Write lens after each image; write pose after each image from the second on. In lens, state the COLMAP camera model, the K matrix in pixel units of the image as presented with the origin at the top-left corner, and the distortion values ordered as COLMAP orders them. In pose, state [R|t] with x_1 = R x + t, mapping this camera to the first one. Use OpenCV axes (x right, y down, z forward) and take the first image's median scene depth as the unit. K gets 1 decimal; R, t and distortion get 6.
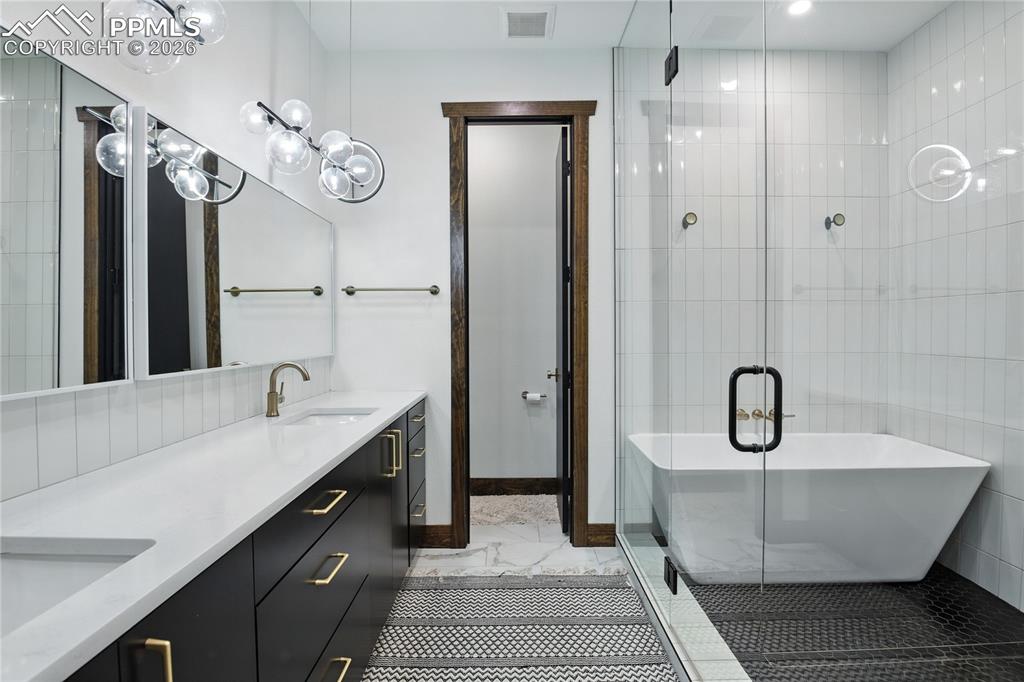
lens RADIAL K [[510.2, 0, 512.5], [0, 510.2, 339.5], [0, 0, 1]] dist [-0.013233, -0.004328]
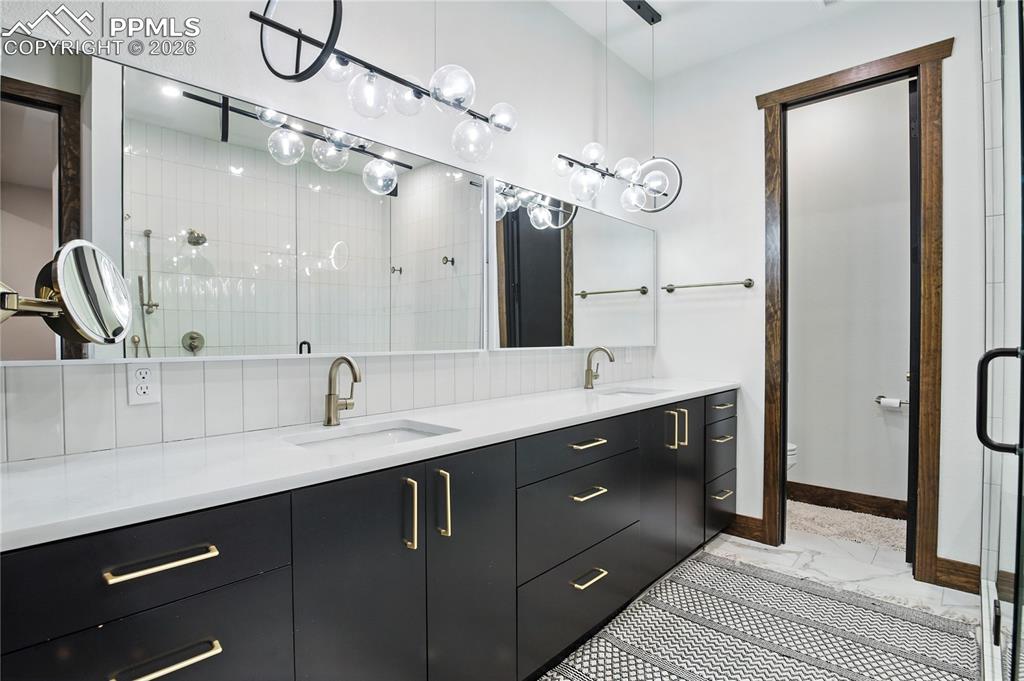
lens RADIAL K [[510.2, 0, 510.8], [0, 510.2, 340.8], [0, 0, 1]] dist [-0.013233, -0.004328]
pose [[0.736399, 0.010454, -0.676467, 0.186000], [-0.013047, 0.999914, 0.001249, 0.022532], [0.676422, 0.007906, 0.736472, -0.061510]]
